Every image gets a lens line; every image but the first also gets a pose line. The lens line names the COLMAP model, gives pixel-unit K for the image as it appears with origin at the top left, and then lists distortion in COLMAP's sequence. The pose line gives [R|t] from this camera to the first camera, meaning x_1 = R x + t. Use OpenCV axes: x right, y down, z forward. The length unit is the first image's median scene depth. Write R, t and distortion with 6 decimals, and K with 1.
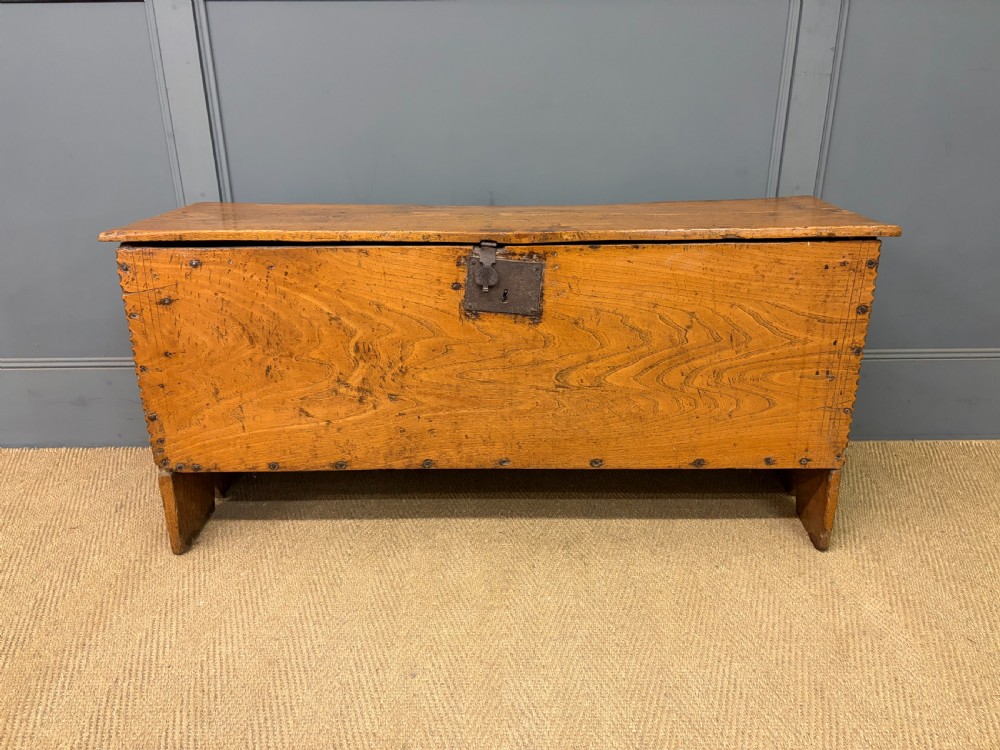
lens RADIAL K [[773.4, 0, 497.5], [0, 773.4, 373.1], [0, 0, 1]] dist [0.043979, -0.065974]
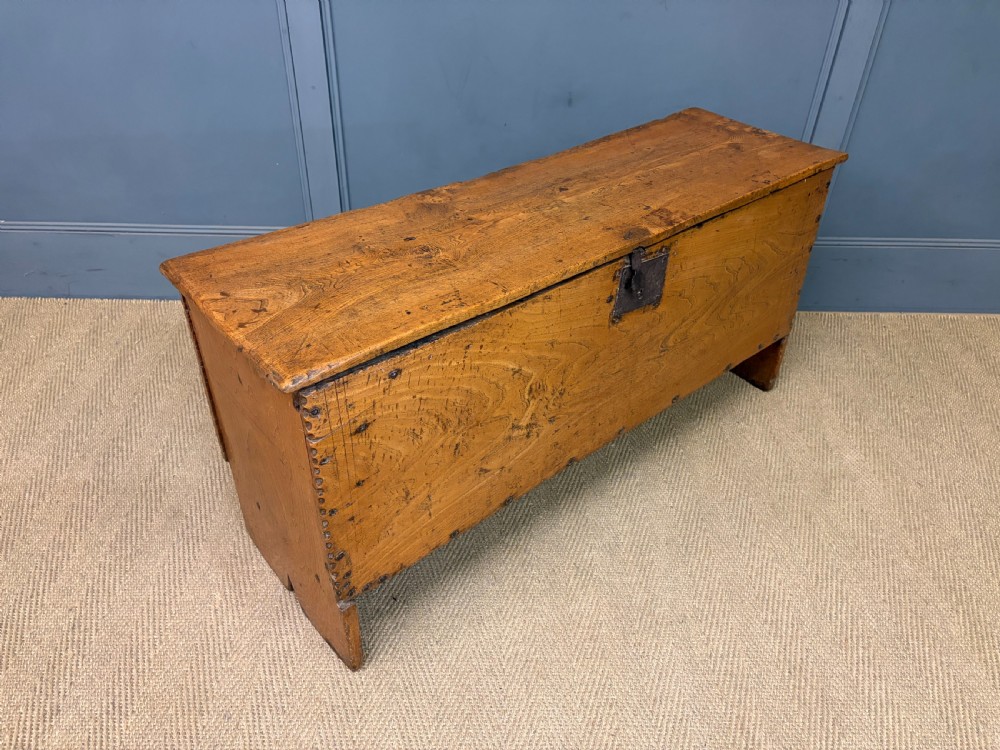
lens RADIAL K [[773.4, 0, 505.4], [0, 773.4, 374.3], [0, 0, 1]] dist [0.043979, -0.065974]
pose [[0.747176, -0.364559, 0.555720, -0.731425], [0.198266, 0.920329, 0.337173, -0.379233], [-0.634364, -0.141747, 0.759927, 0.303135]]
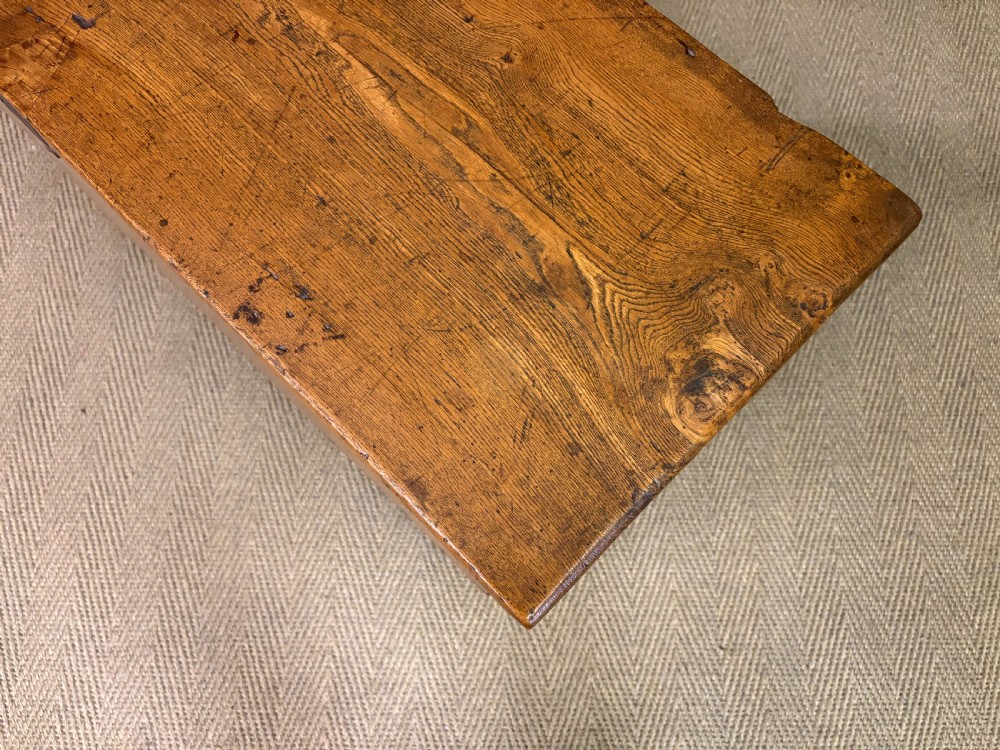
lens RADIAL K [[773.4, 0, 498.3], [0, 773.4, 384.5], [0, 0, 1]] dist [0.043979, -0.065974]
pose [[0.724556, 0.671339, -0.155959, 0.459452], [-0.267483, 0.482452, 0.834082, -0.529075], [0.635194, -0.562622, 0.529135, 0.809633]]
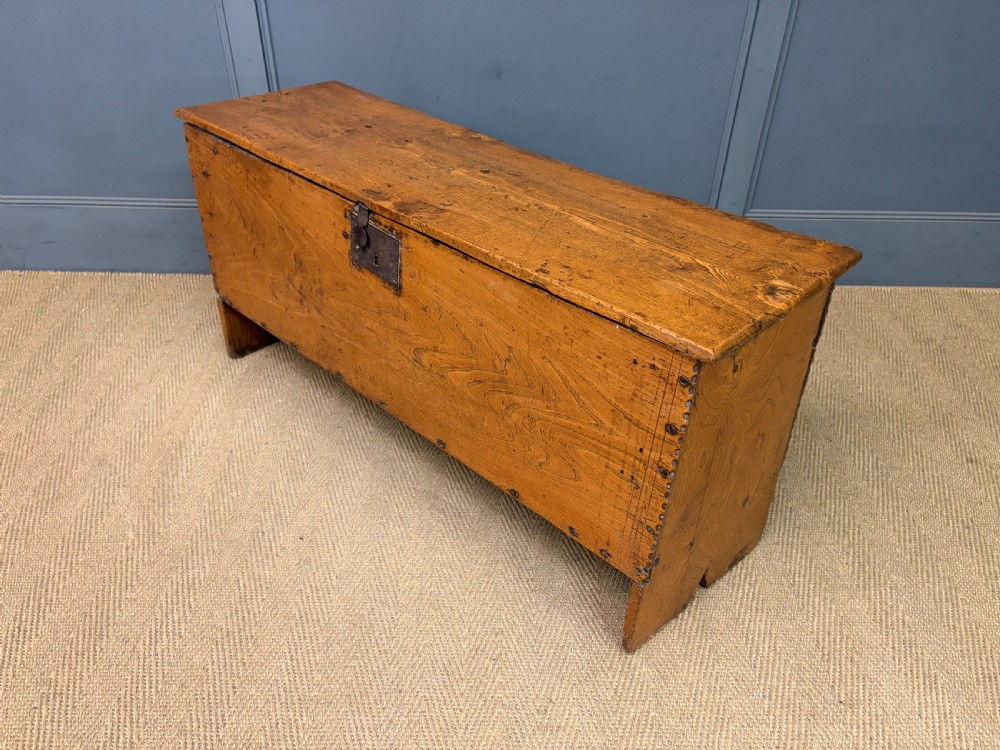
lens RADIAL K [[773.4, 0, 491.2], [0, 773.4, 373.6], [0, 0, 1]] dist [0.043979, -0.065974]
pose [[0.725015, 0.413832, -0.550542, 0.732113], [-0.264244, 0.905319, 0.332525, -0.337809], [0.636026, -0.095608, 0.765722, 0.293618]]
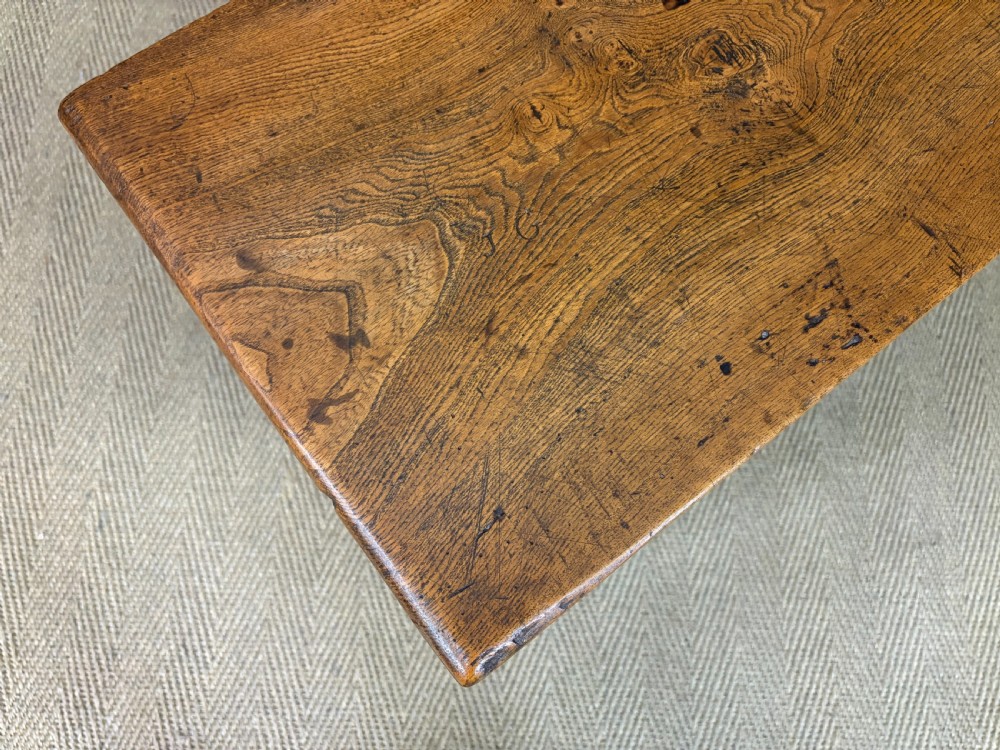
lens RADIAL K [[773.4, 0, 496.9], [0, 773.4, 385.1], [0, 0, 1]] dist [0.043979, -0.065974]
pose [[0.778304, -0.598880, 0.188640, -0.472604], [0.179493, 0.500113, 0.847154, -0.470085], [-0.601685, -0.625484, 0.496735, 0.883563]]
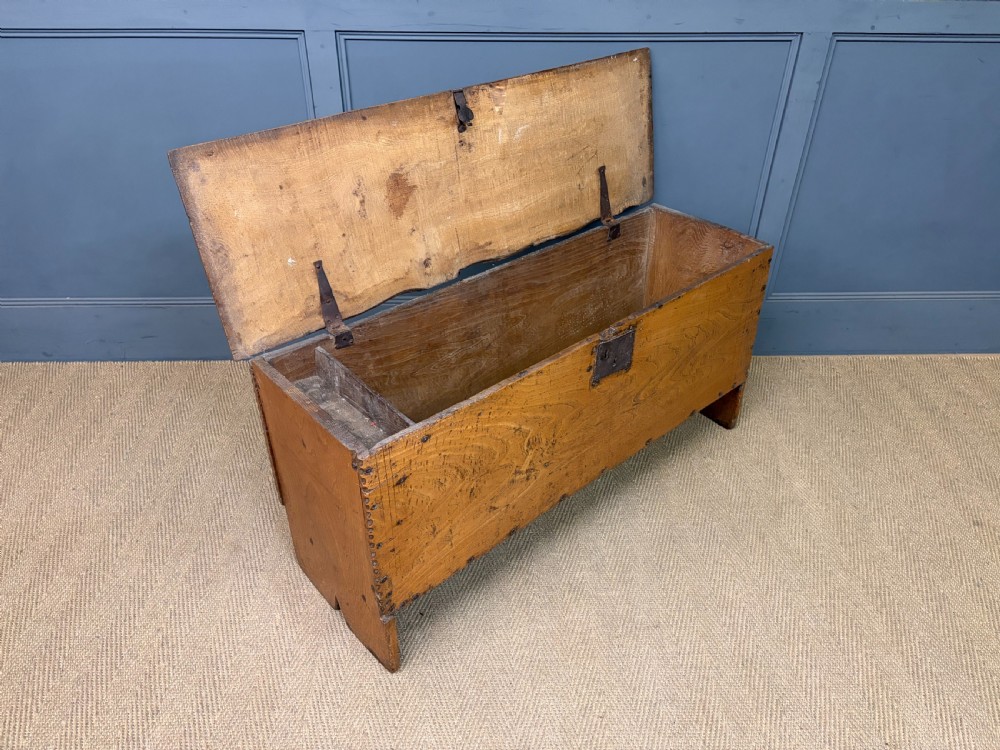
lens RADIAL K [[773.4, 0, 507.1], [0, 773.4, 367.5], [0, 0, 1]] dist [0.043979, -0.065974]
pose [[0.734615, -0.362221, 0.573704, -0.860893], [0.219472, 0.926970, 0.304234, -0.518658], [-0.642007, -0.097583, 0.760463, 0.118912]]
